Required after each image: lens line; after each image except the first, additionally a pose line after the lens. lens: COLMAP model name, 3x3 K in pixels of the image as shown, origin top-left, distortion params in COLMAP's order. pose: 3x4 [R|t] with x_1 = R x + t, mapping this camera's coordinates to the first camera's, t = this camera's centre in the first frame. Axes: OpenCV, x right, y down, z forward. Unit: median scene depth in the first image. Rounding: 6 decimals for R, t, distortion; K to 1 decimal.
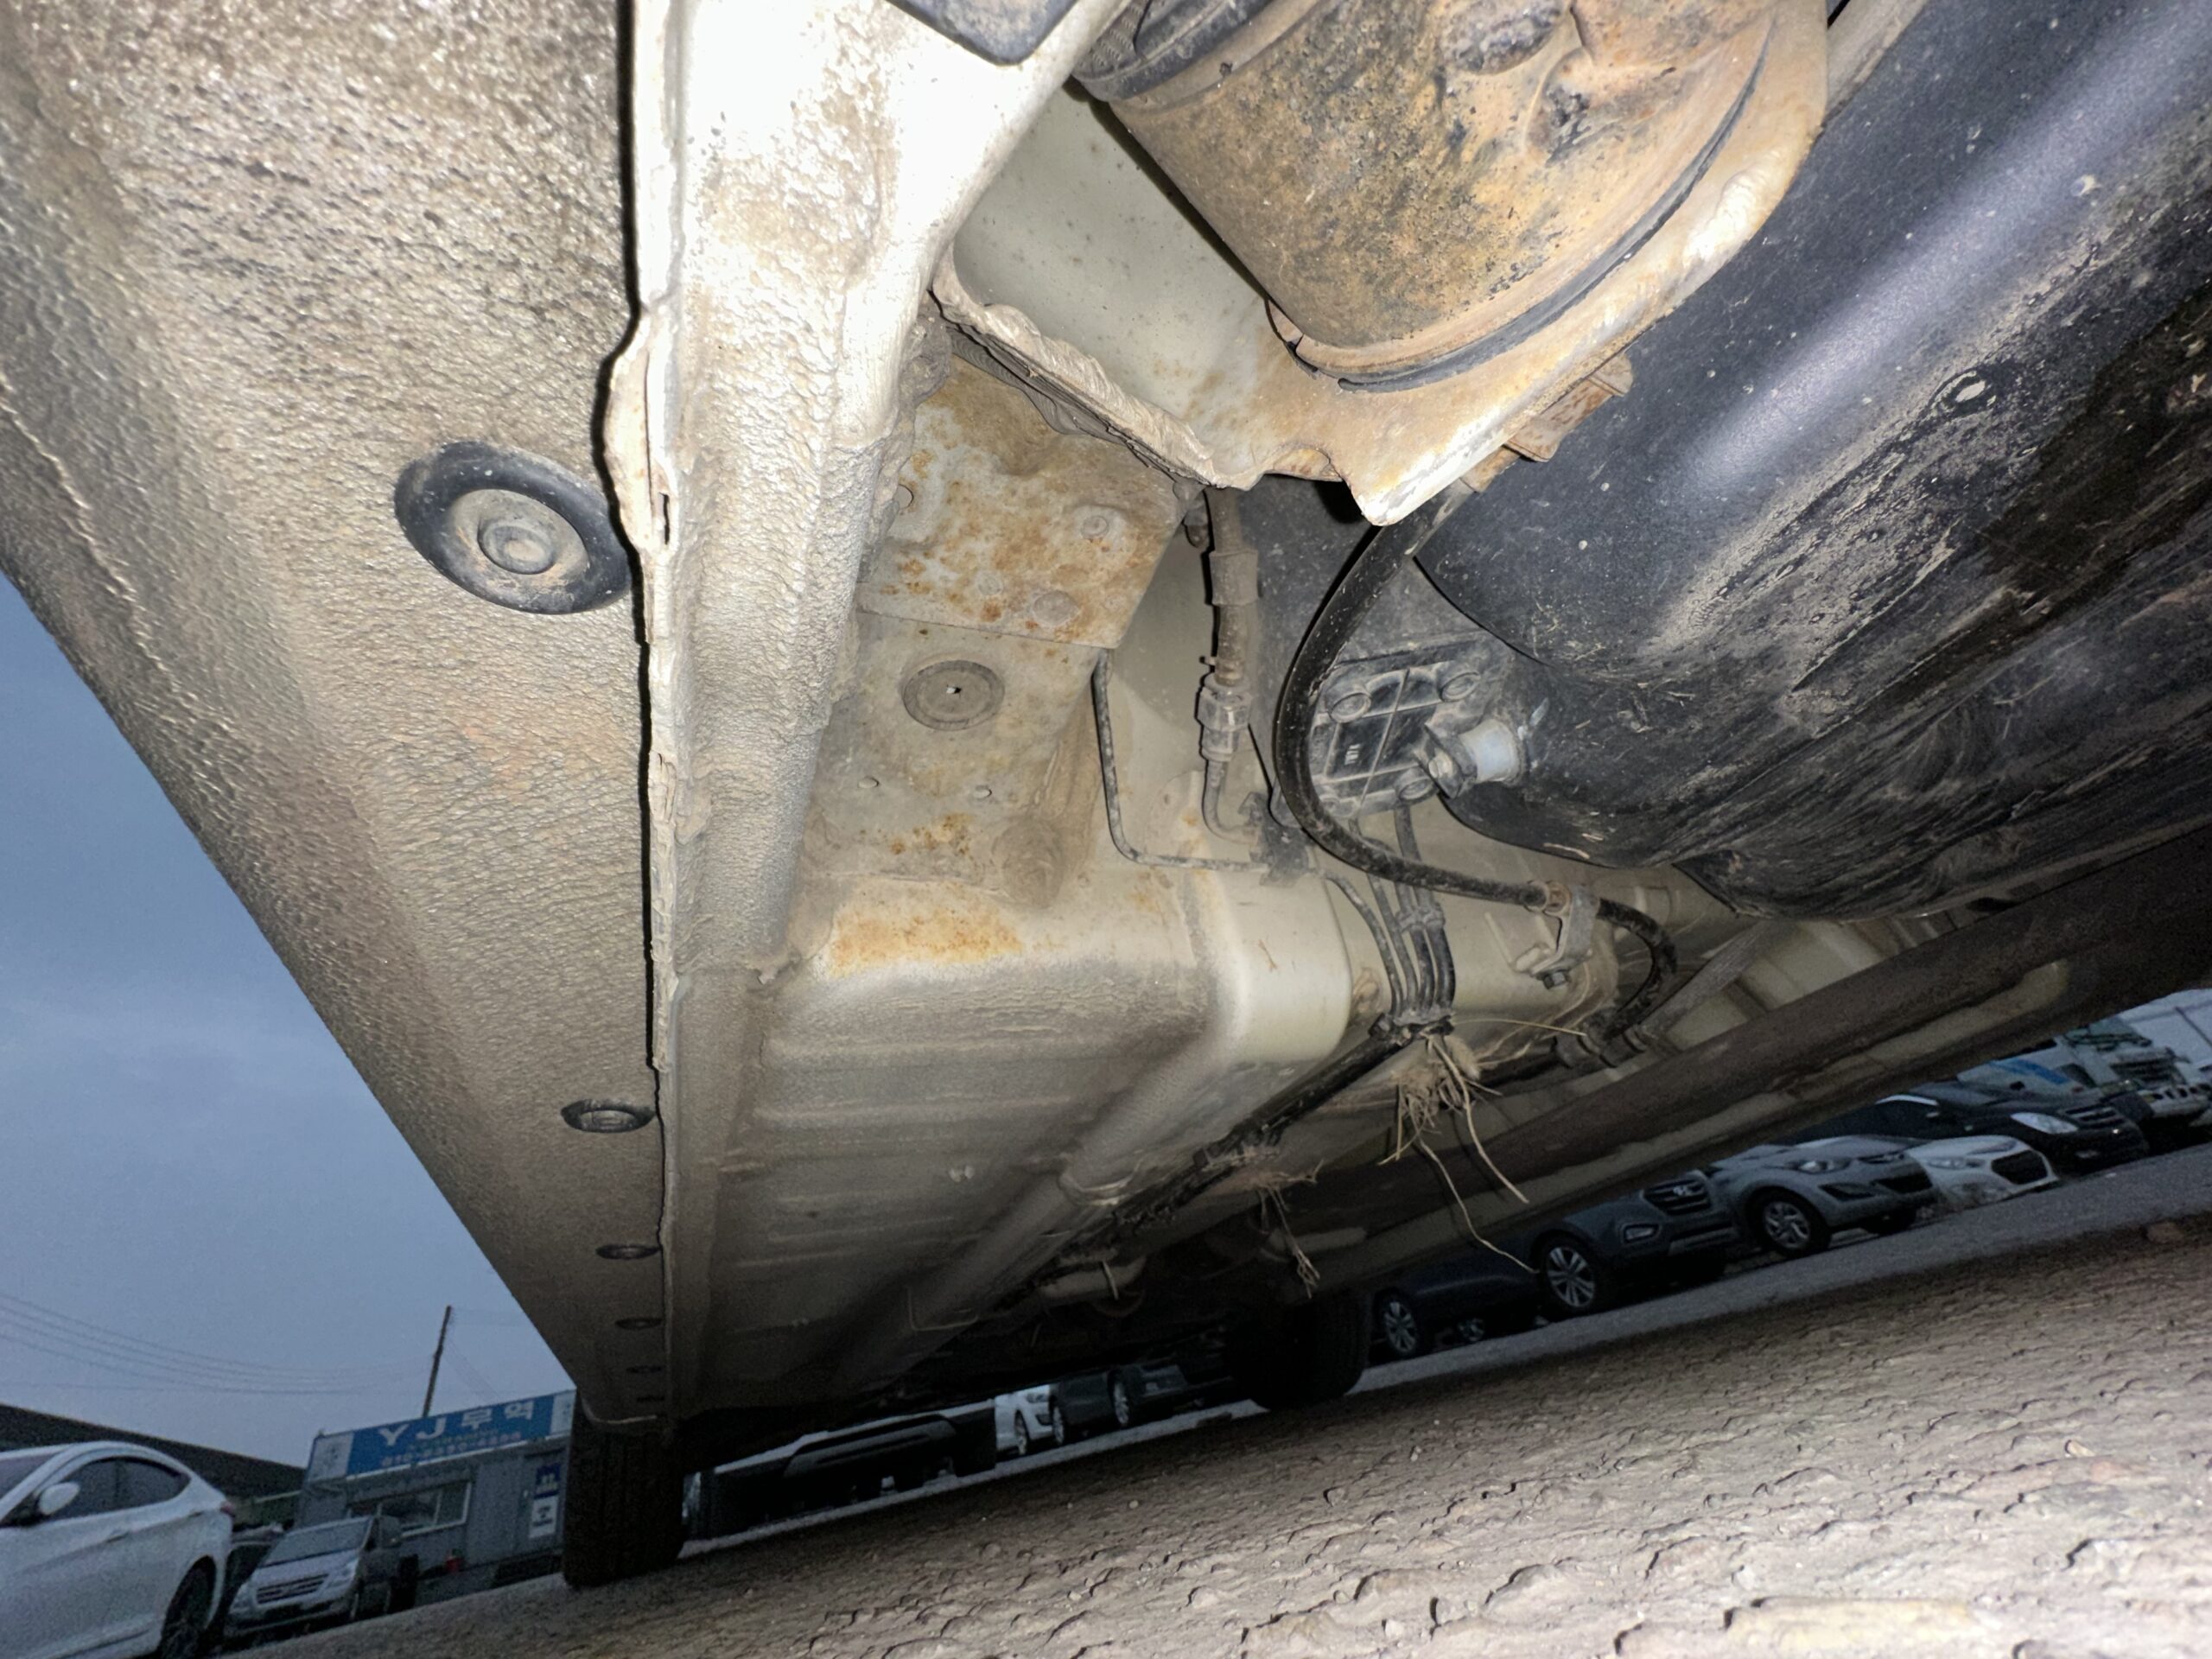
lens RADIAL K [[881.5, 0, 1107.4], [0, 881.5, 828.8], [0, 0, 1]] dist [-0.004881, 0.000064]
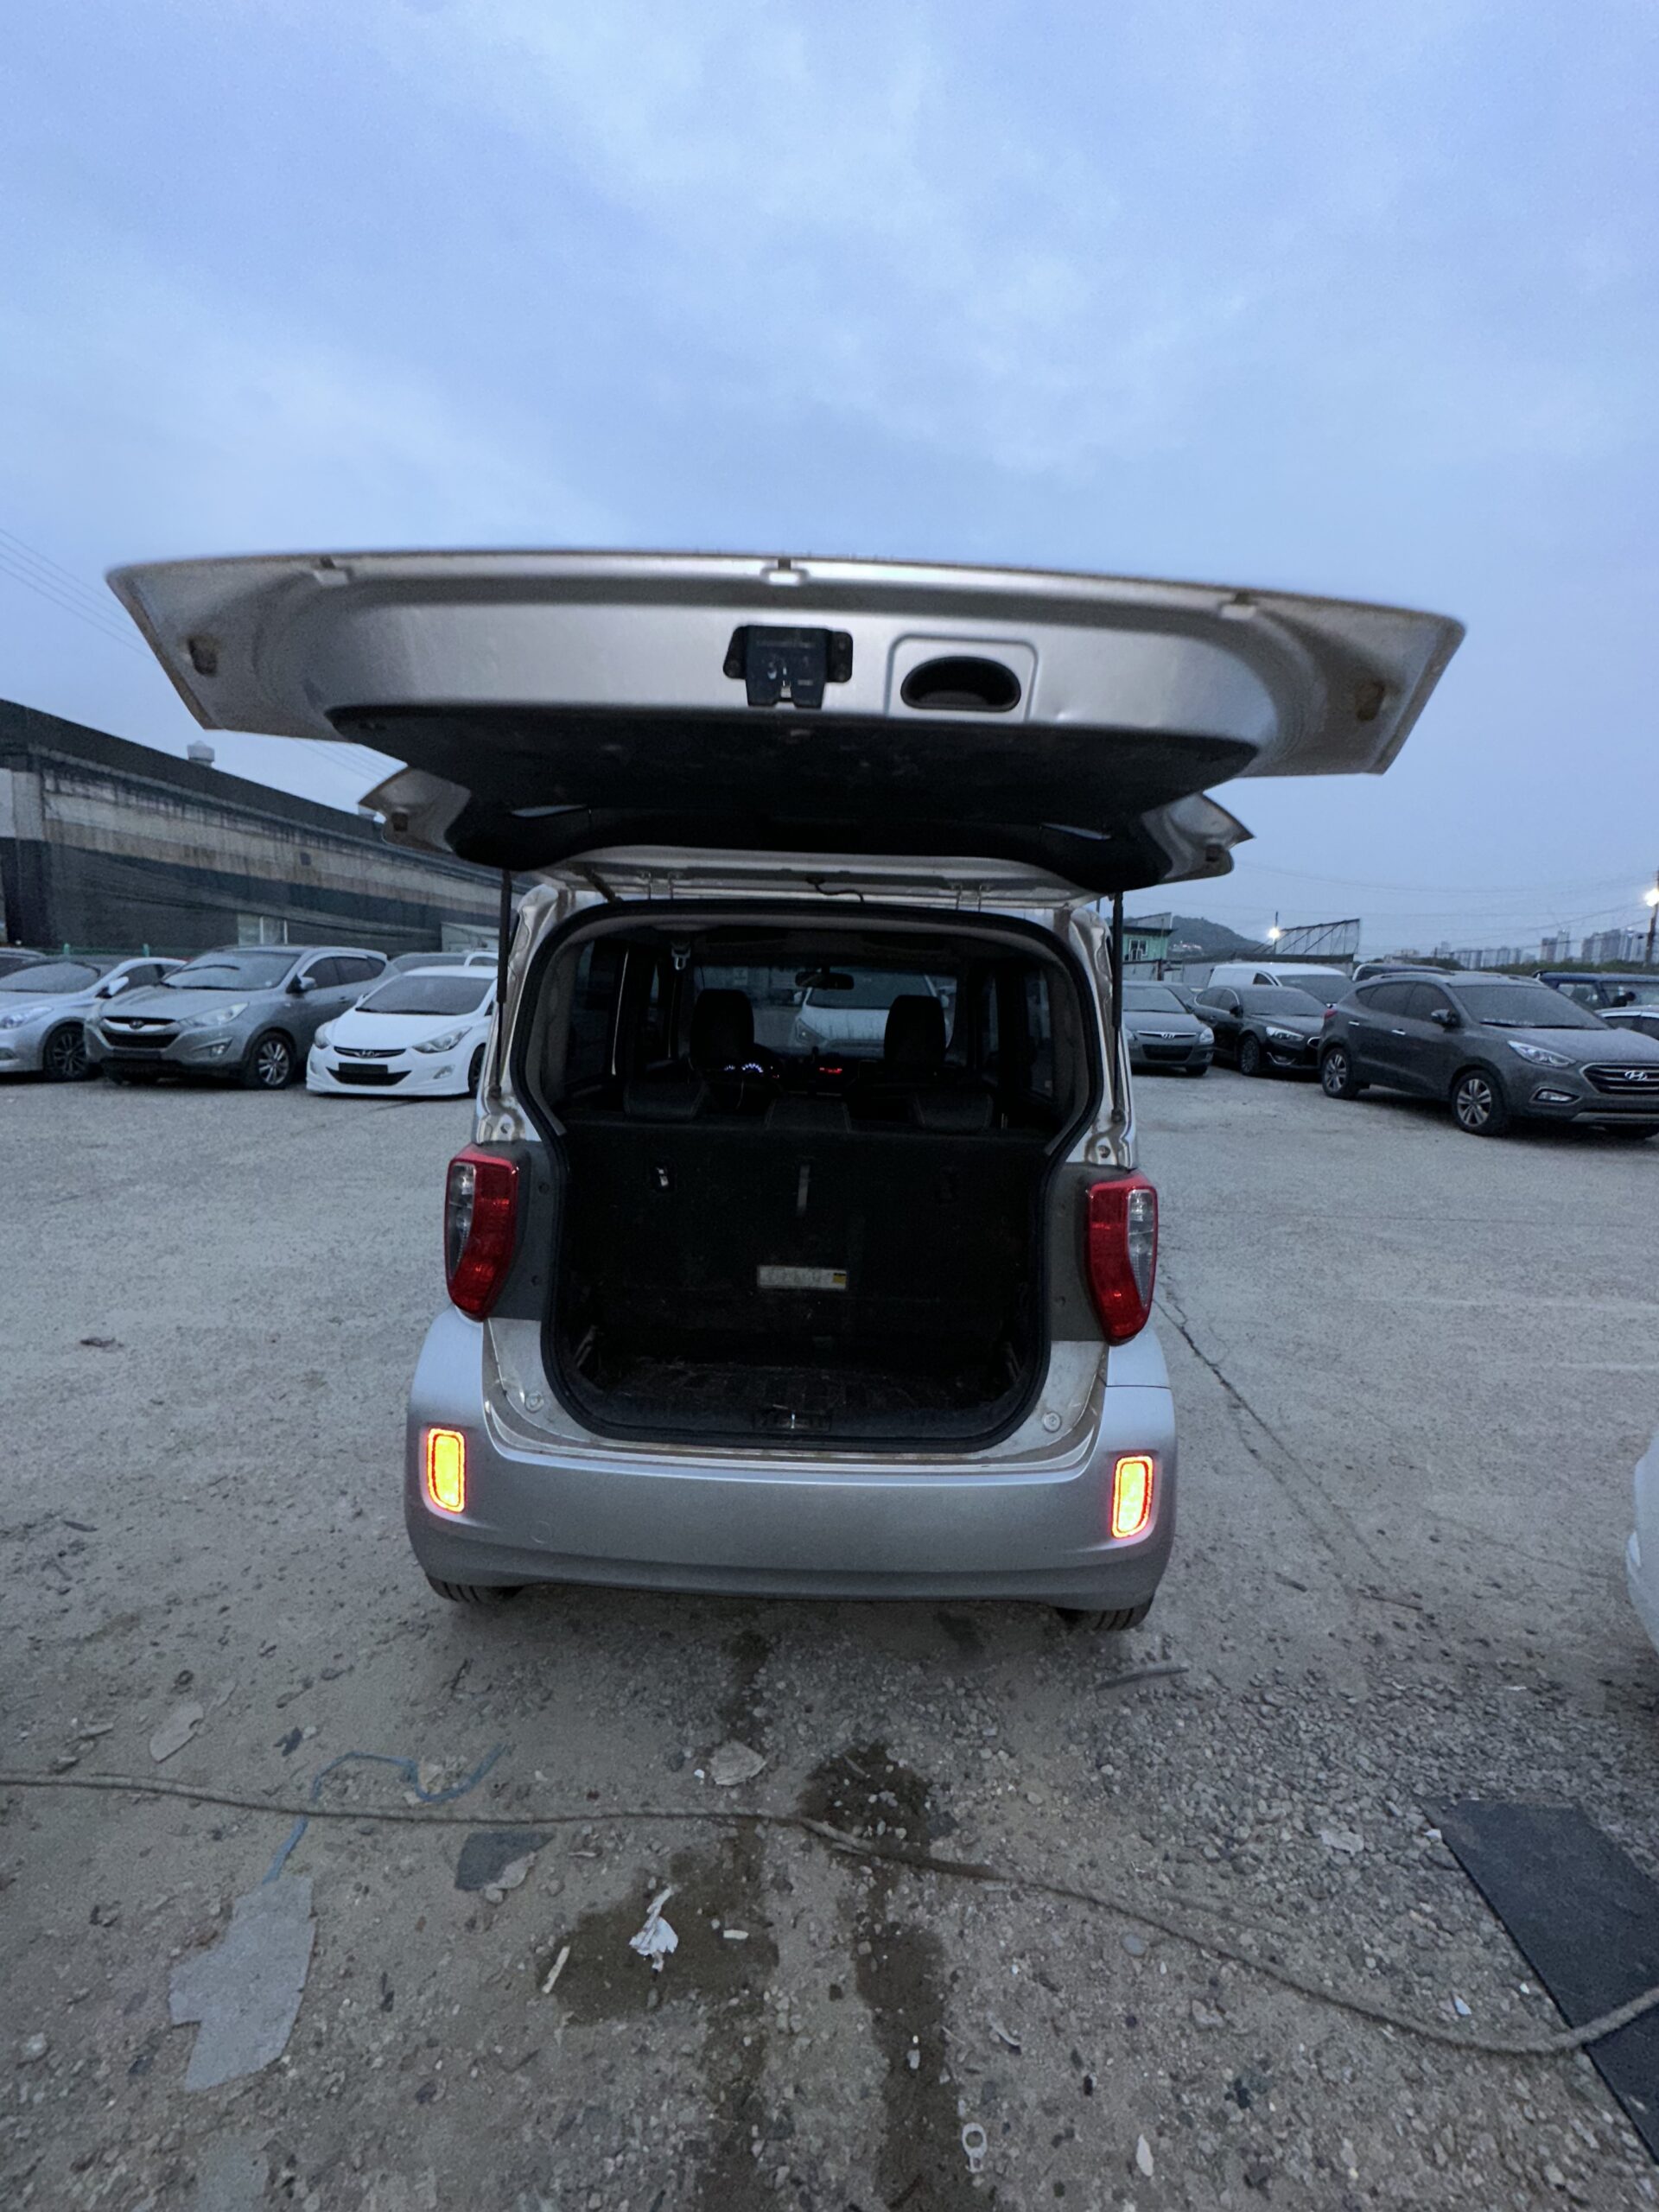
lens RADIAL K [[881.5, 0, 832.9], [0, 881.5, 1103.9], [0, 0, 1]] dist [-0.004881, 0.000064]
pose [[0.900685, 0.288119, -0.325198, 0.055157], [0.026505, 0.710658, 0.703038, -0.113854], [0.433663, -0.641835, 0.632443, -0.028969]]
